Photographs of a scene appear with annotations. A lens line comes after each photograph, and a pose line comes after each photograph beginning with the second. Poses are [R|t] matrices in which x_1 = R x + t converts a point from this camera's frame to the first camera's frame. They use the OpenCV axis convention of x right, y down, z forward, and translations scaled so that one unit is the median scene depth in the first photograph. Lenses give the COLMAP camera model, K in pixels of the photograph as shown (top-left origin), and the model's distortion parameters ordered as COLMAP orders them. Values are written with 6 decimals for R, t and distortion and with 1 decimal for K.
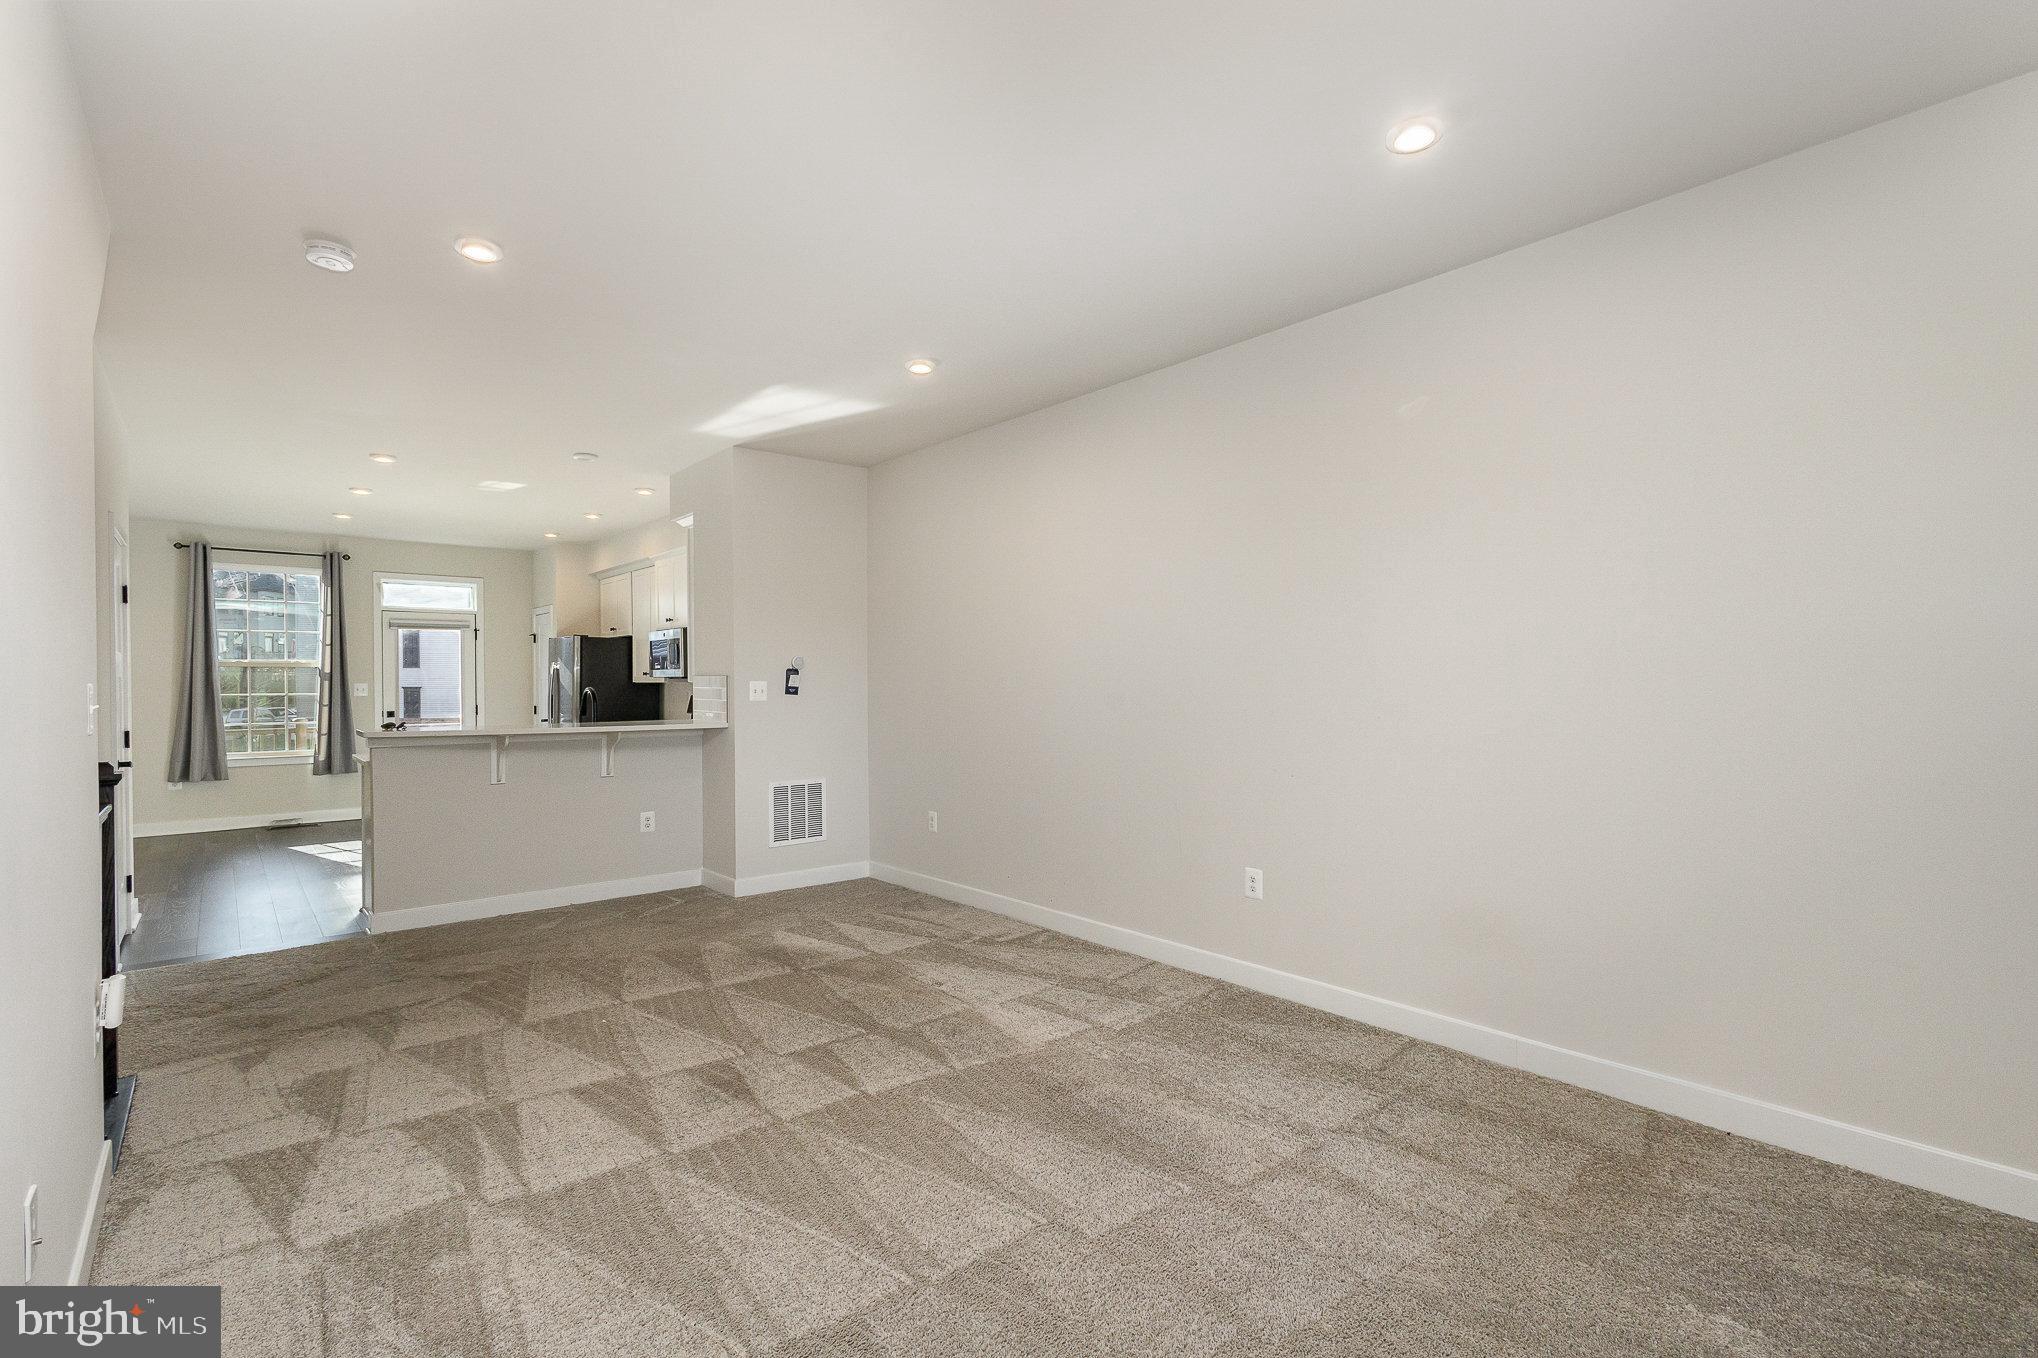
lens RADIAL K [[941.6, 0, 1022.5], [0, 941.6, 689.2], [0, 0, 1]] dist [0.011324, -0.001782]
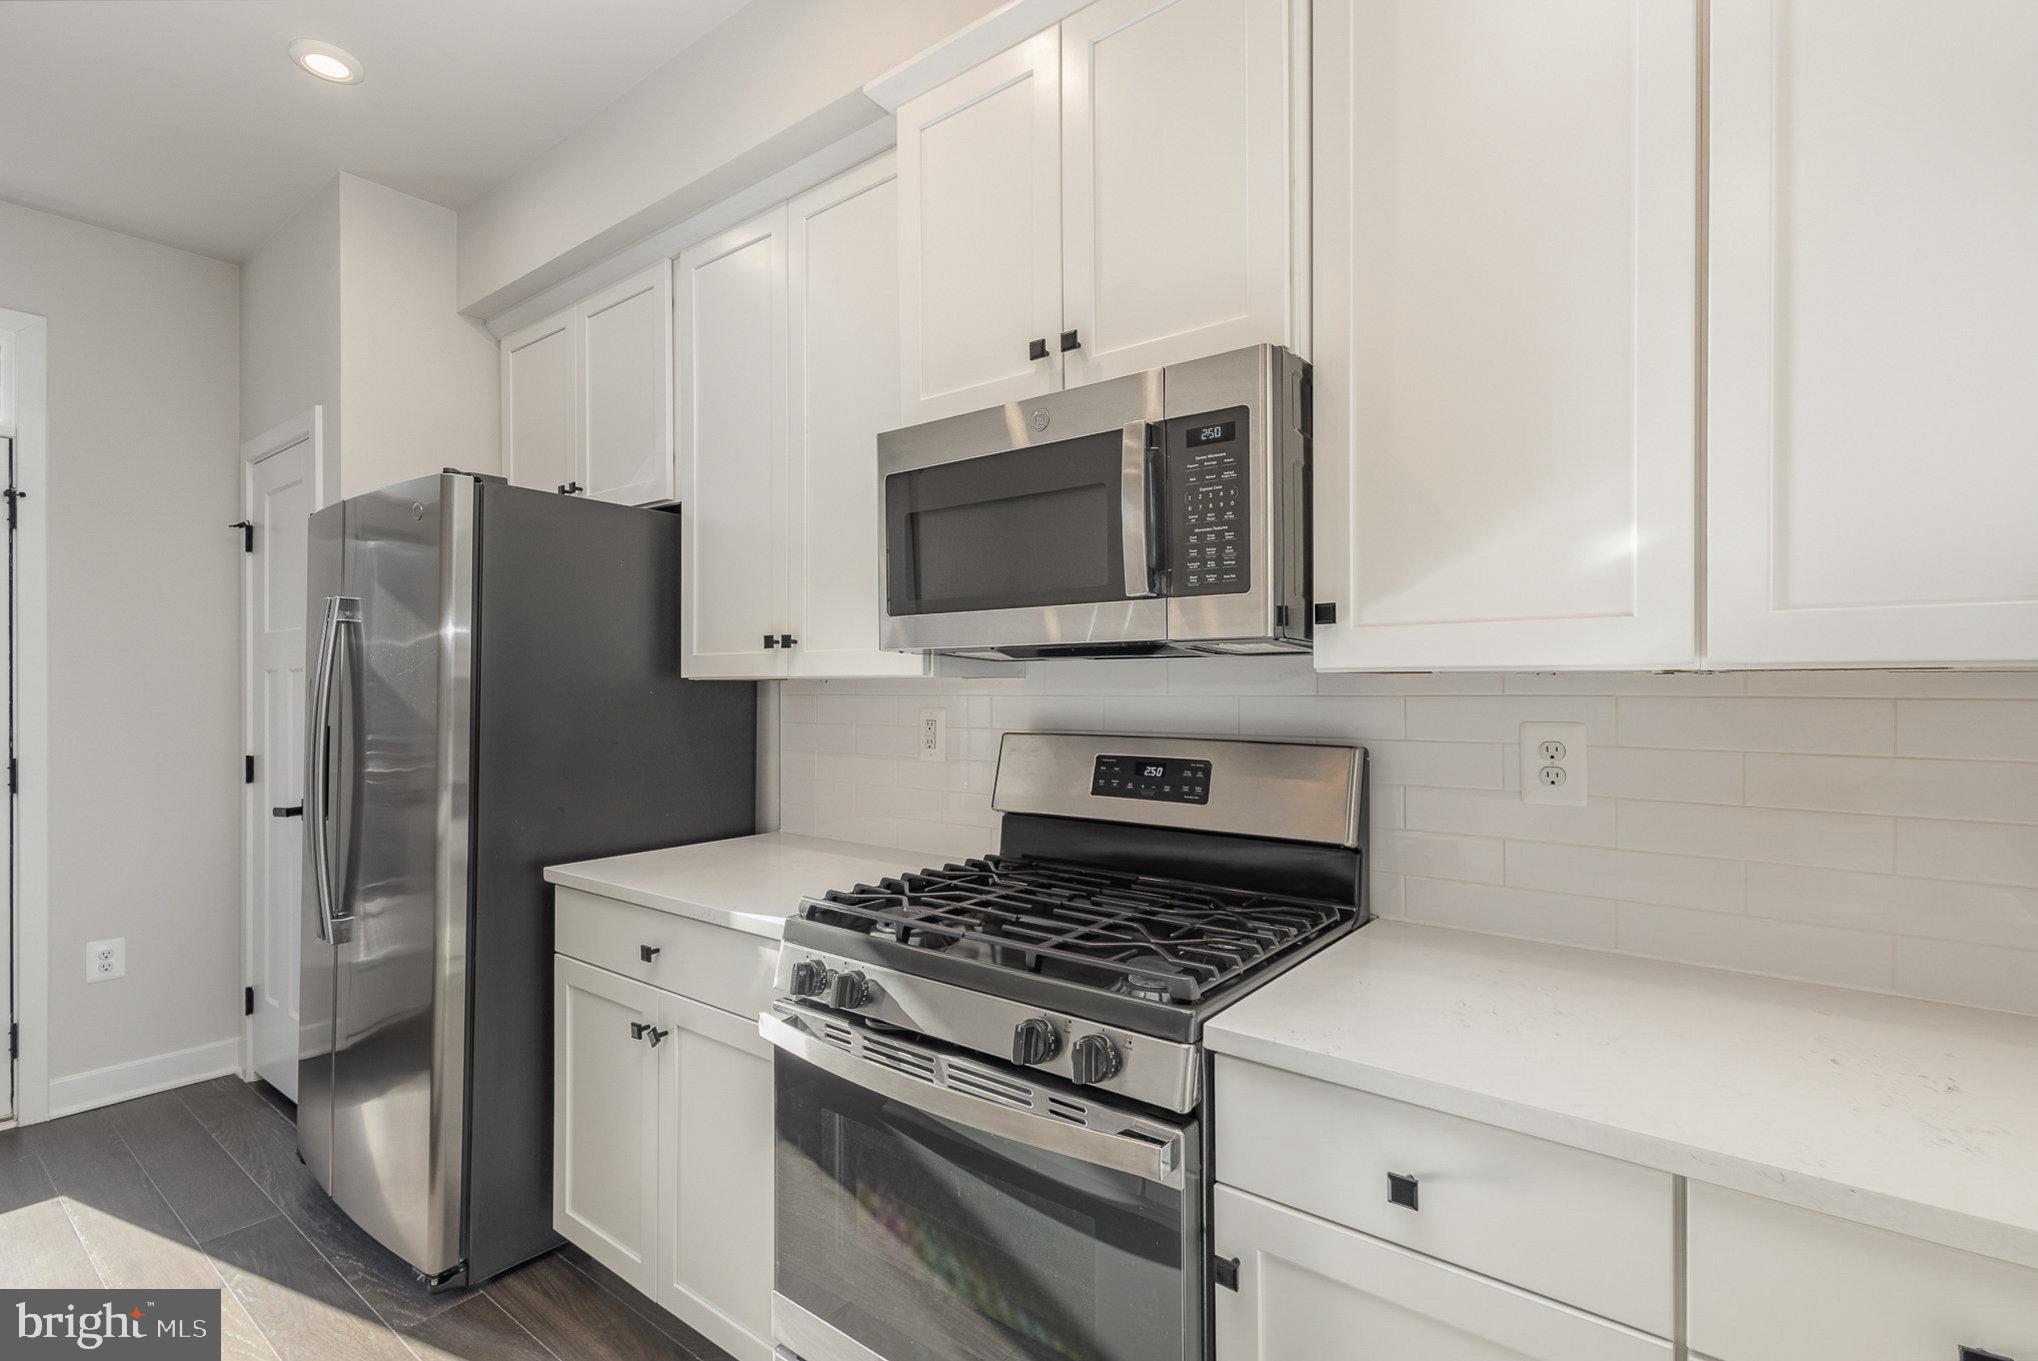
lens RADIAL K [[941.6, 0, 1014.3], [0, 941.6, 683.4], [0, 0, 1]] dist [0.011324, -0.001782]
pose [[0.979319, 0.002752, 0.202302, -0.399286], [-0.001387, 0.999975, -0.006886, -0.004408], [-0.202316, 0.006463, 0.979299, 0.771216]]
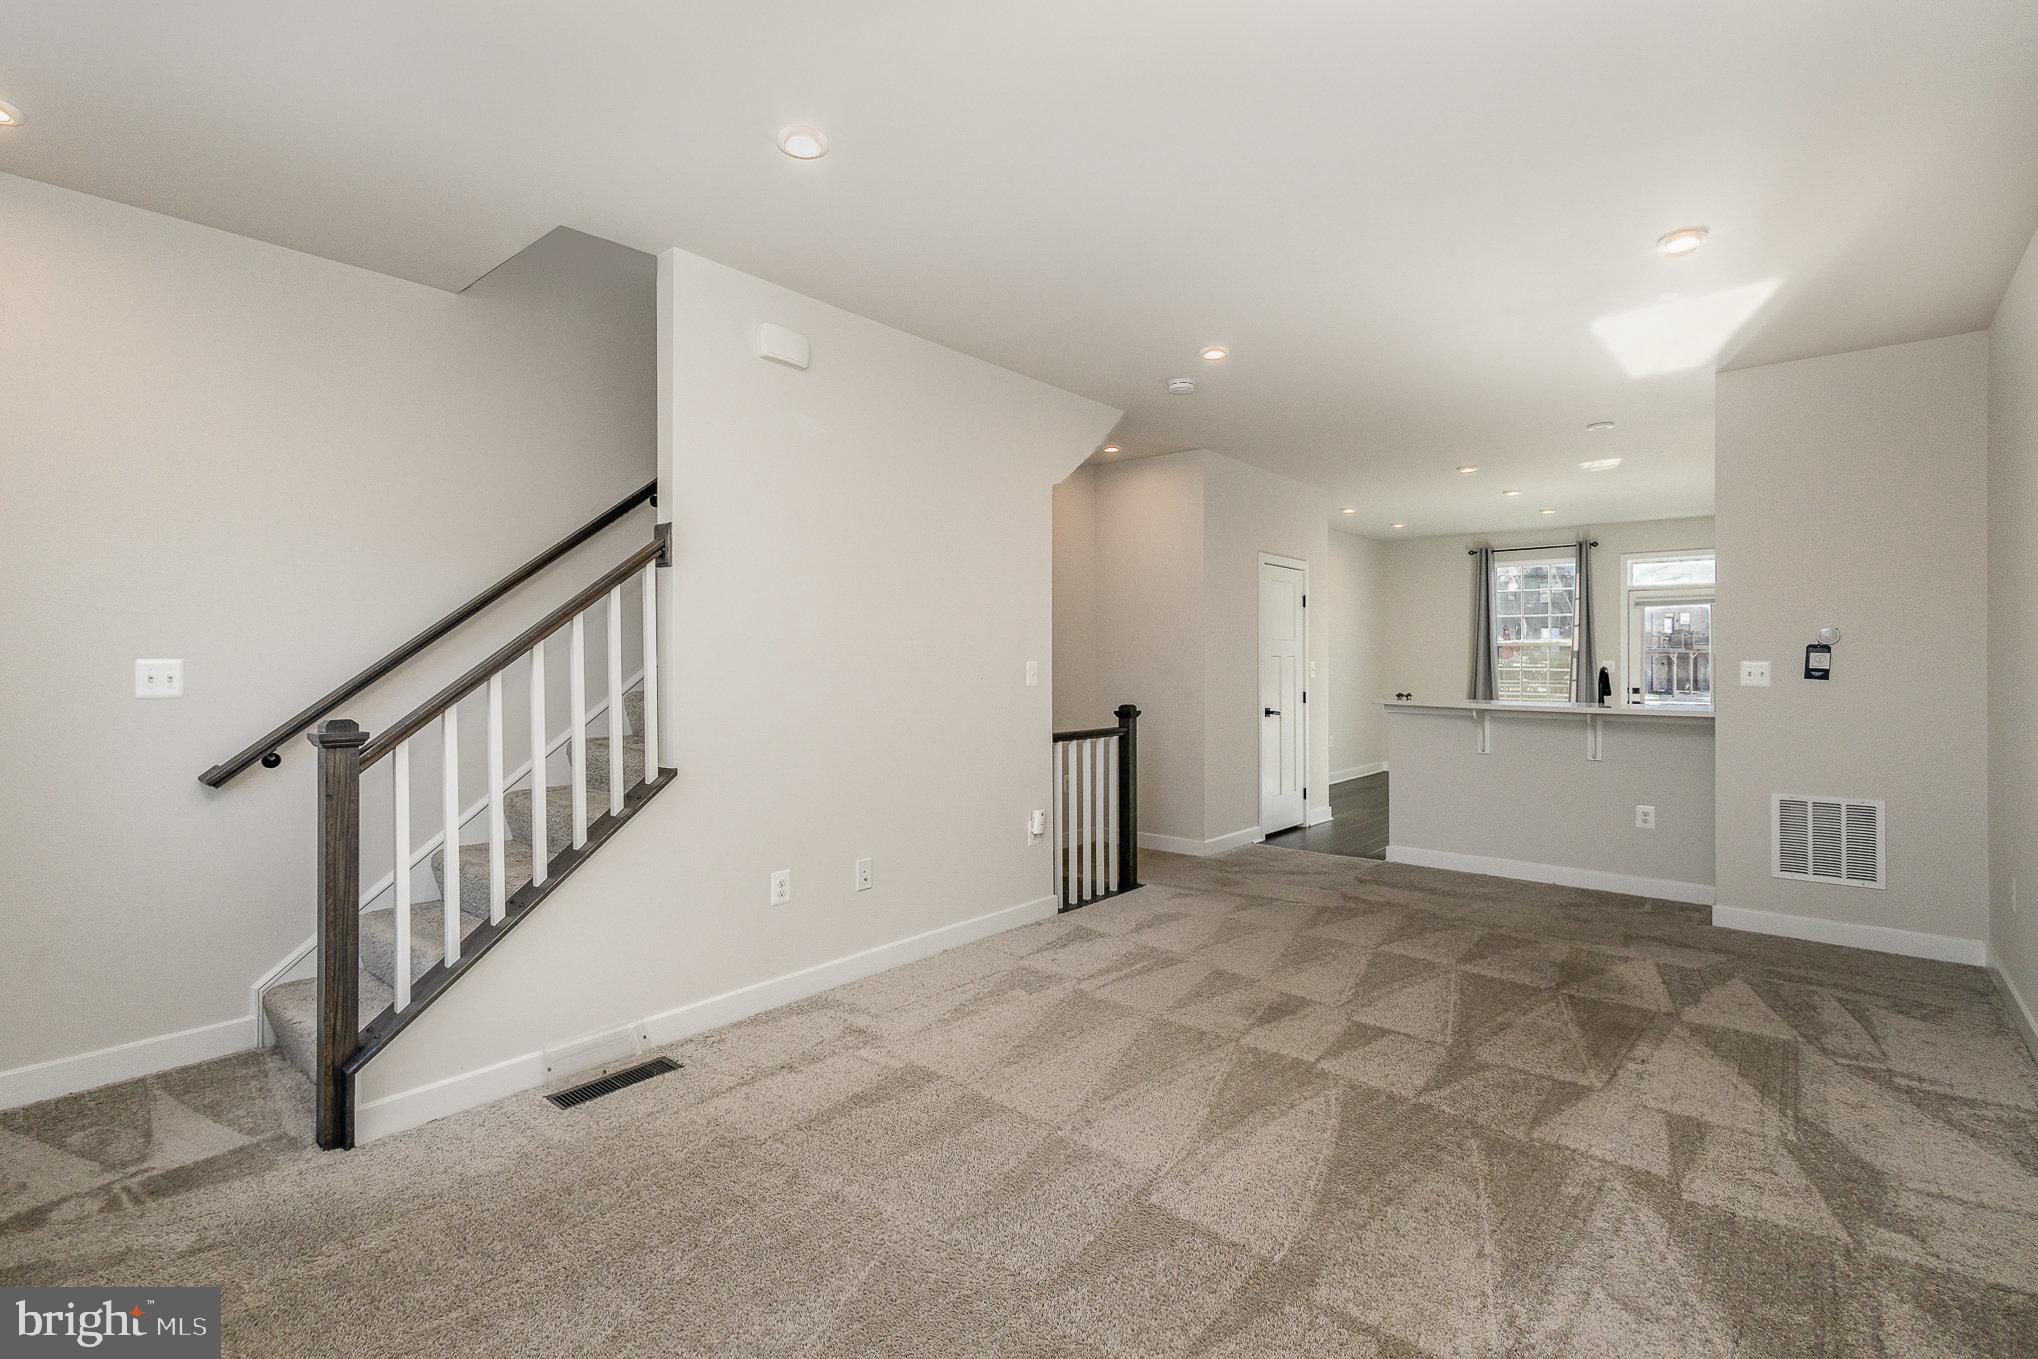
lens RADIAL K [[941.6, 0, 993.4], [0, 941.6, 659.2], [0, 0, 1]] dist [0.011324, -0.001782]
pose [[0.147298, 0.003888, -0.989085, 0.277146], [-0.009621, 0.999951, 0.002498, -0.004187], [0.989045, 0.009148, 0.147328, 0.172498]]
